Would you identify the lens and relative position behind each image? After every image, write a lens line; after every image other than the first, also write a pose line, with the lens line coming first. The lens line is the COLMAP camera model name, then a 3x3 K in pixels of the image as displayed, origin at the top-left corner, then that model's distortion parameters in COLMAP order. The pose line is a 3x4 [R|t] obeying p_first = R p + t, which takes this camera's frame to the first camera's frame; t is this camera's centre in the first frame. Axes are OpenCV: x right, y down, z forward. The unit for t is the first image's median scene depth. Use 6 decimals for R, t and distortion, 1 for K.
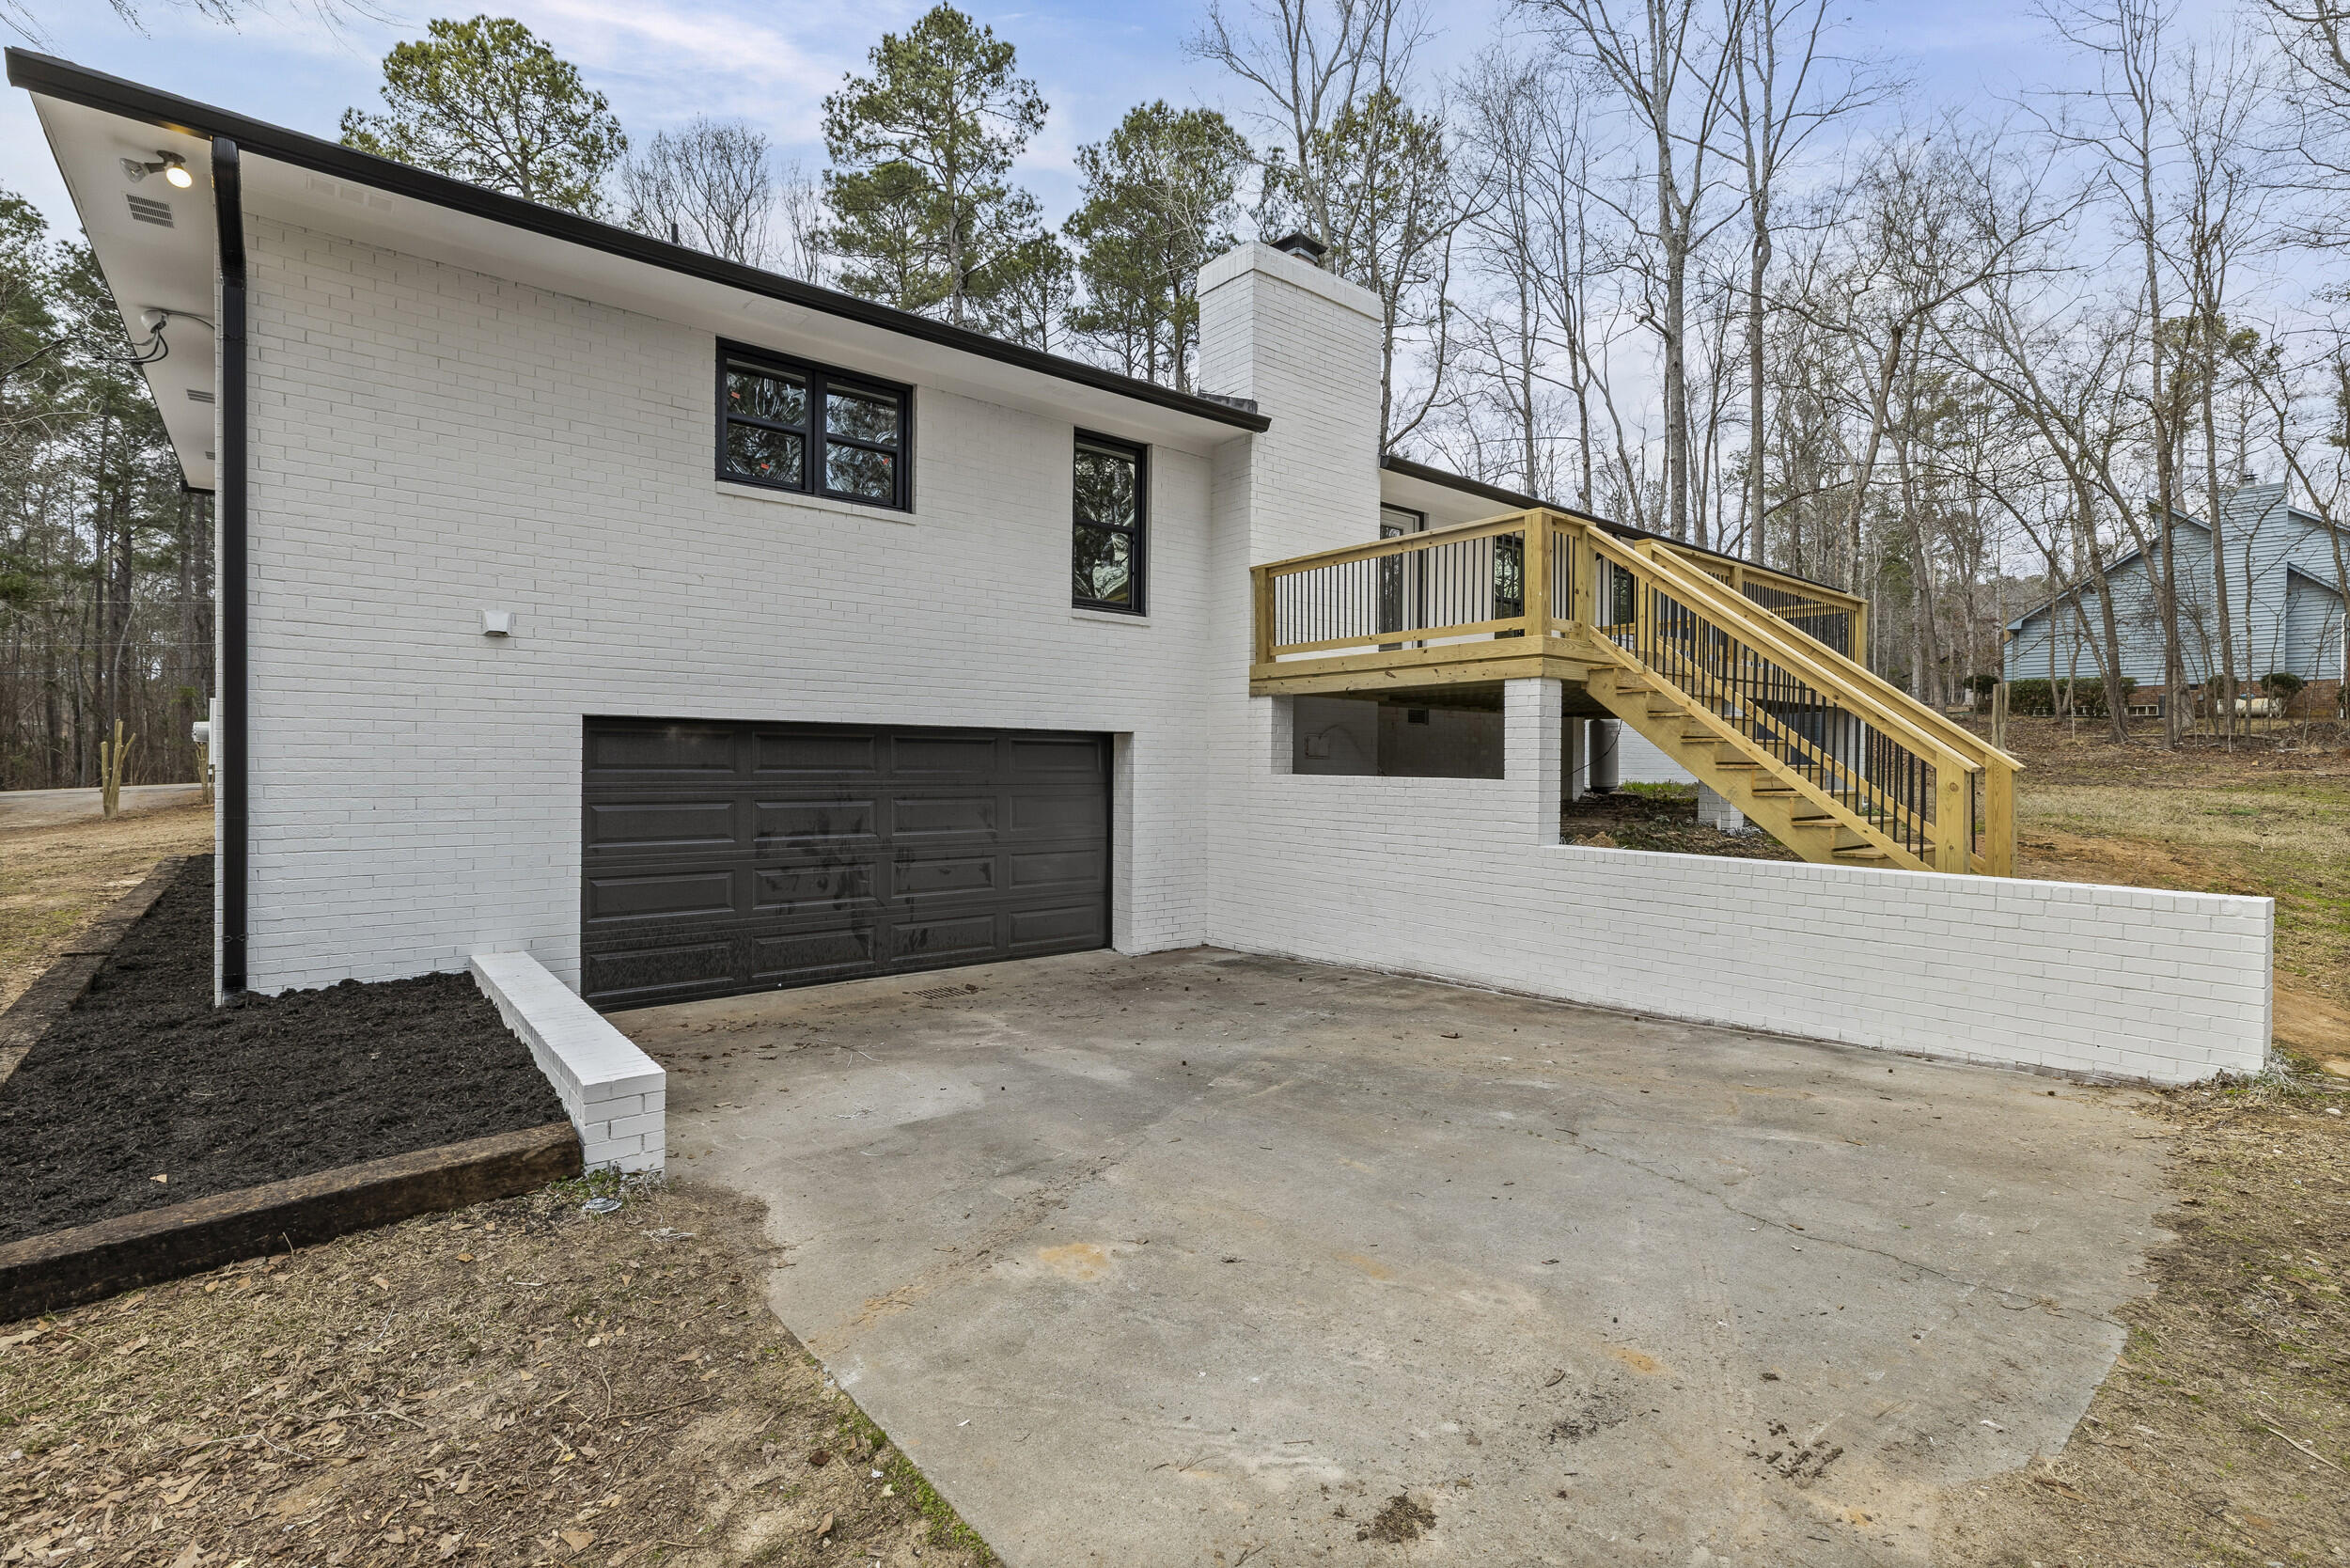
lens RADIAL K [[1063.0, 0, 1233.0], [0, 1063.0, 811.5], [0, 0, 1]] dist [-0.002699, 0.001760]
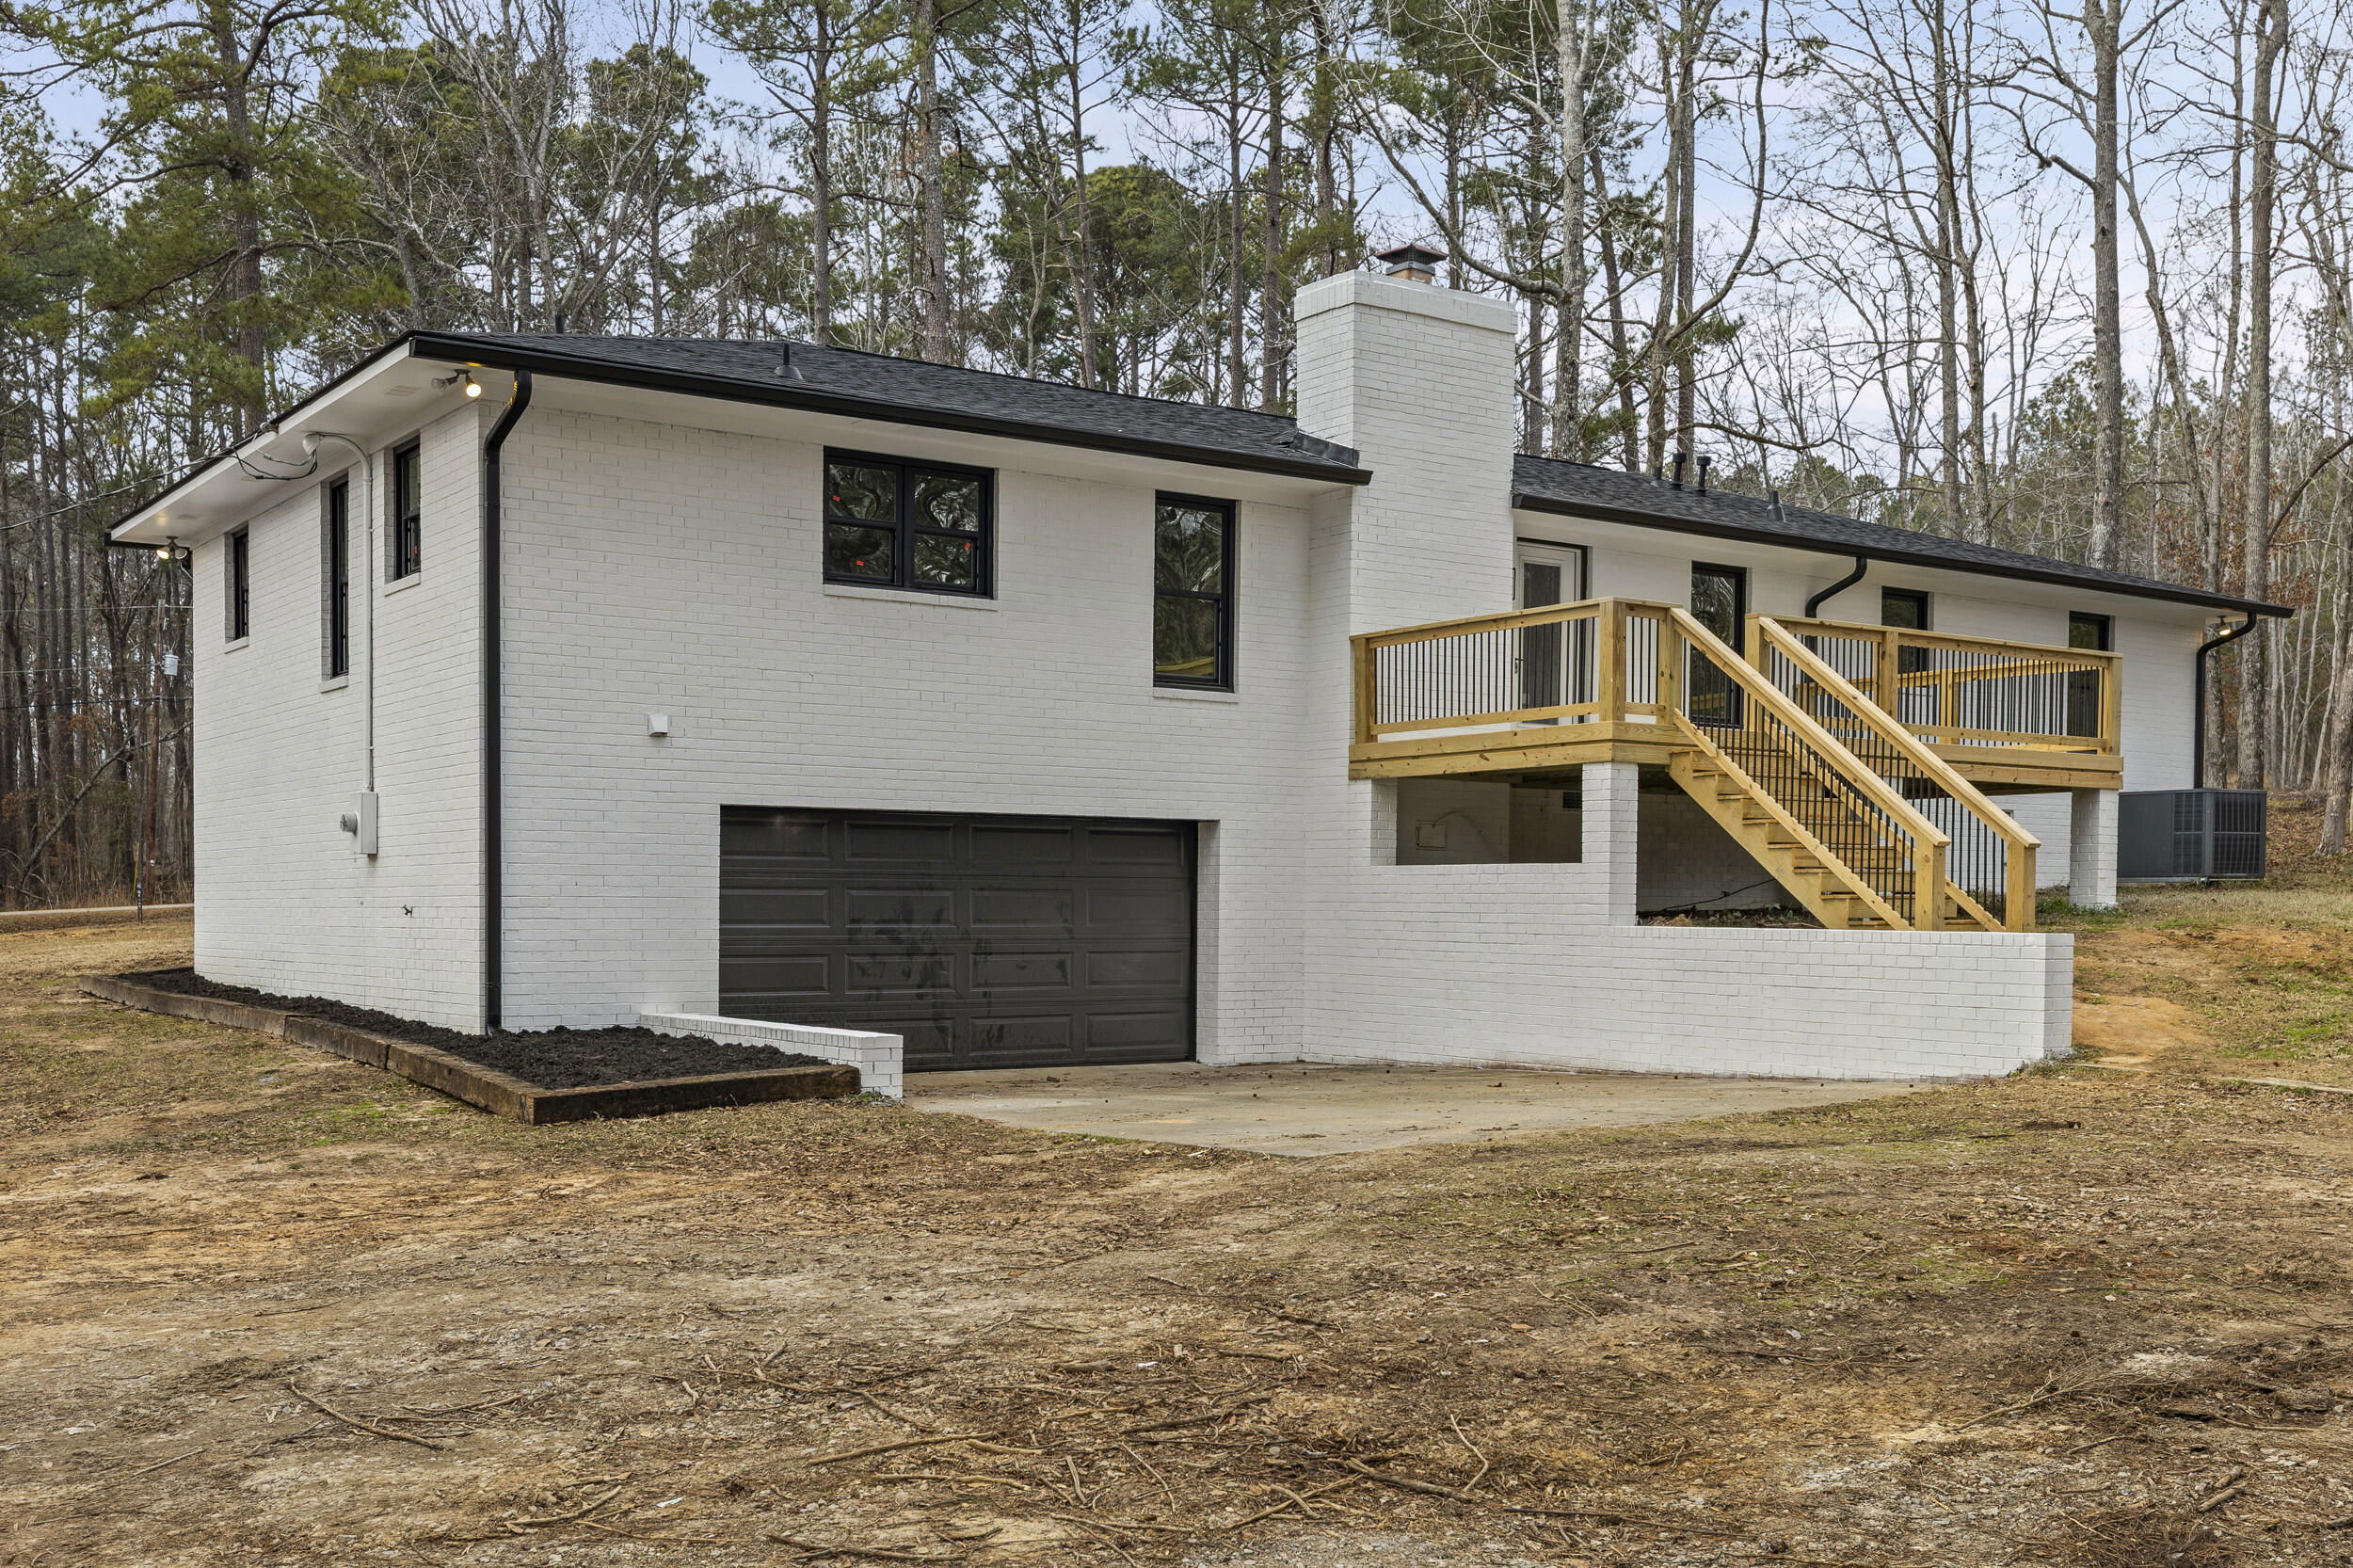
lens RADIAL K [[2347.3, 0, 1178.2], [0, 2347.3, 785.3], [0, 0, 1]] dist [-0.000877, 0.000000]
pose [[0.992424, -0.008845, -0.122541, 0.126924], [-0.003216, 0.995193, -0.097878, 0.099613], [0.122818, 0.097530, 0.987625, -1.069605]]
